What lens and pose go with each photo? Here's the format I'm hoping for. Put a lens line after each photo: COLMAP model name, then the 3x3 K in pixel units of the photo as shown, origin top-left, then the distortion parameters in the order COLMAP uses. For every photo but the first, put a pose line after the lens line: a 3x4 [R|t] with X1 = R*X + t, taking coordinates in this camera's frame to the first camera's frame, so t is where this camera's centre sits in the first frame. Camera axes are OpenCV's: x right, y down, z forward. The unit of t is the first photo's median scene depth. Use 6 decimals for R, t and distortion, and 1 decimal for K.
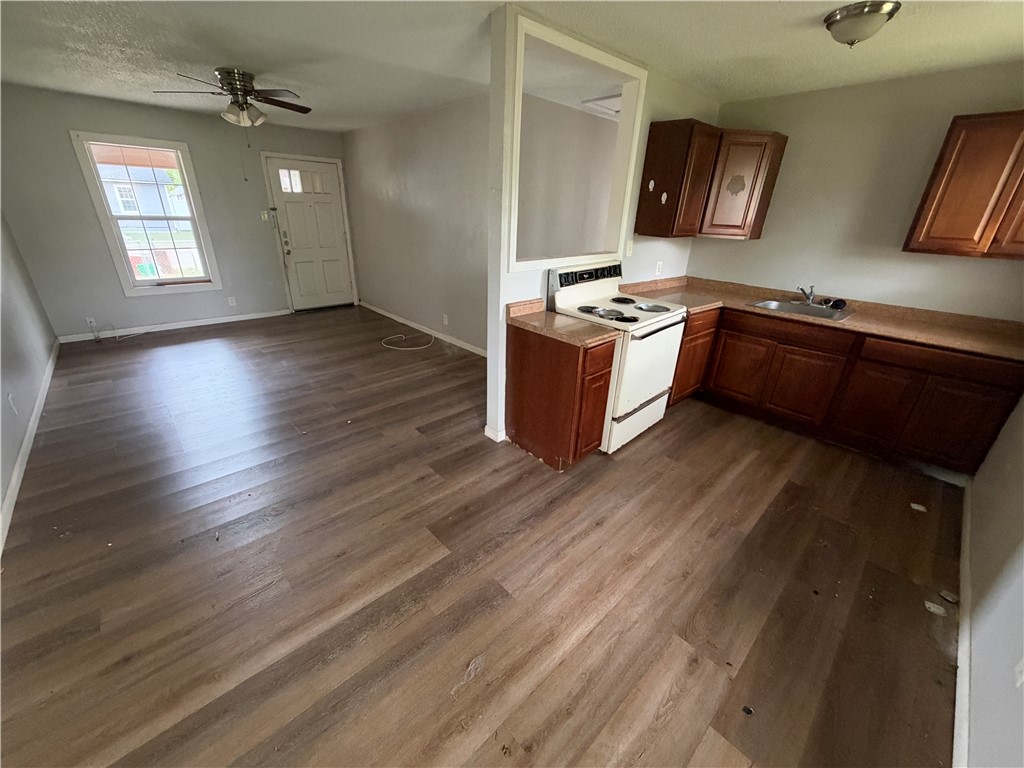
lens RADIAL K [[405.9, 0, 511.2], [0, 405.9, 378.0], [0, 0, 1]] dist [0.000390, 0.000049]
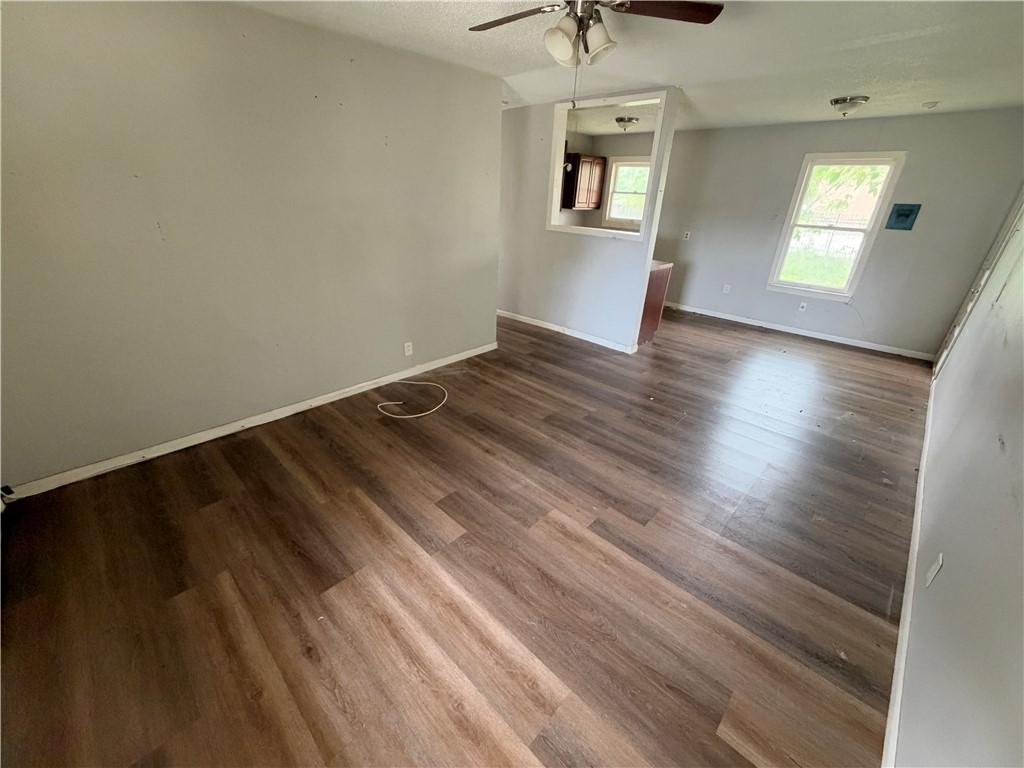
lens RADIAL K [[414.4, 0, 513.0], [0, 414.4, 388.1], [0, 0, 1]] dist [-0.011422, -0.000079]
pose [[-0.054764, -0.454731, 0.888944, -1.031209], [0.357706, 0.822256, 0.442654, -0.414108], [-0.932227, 0.342222, 0.117630, 0.914124]]
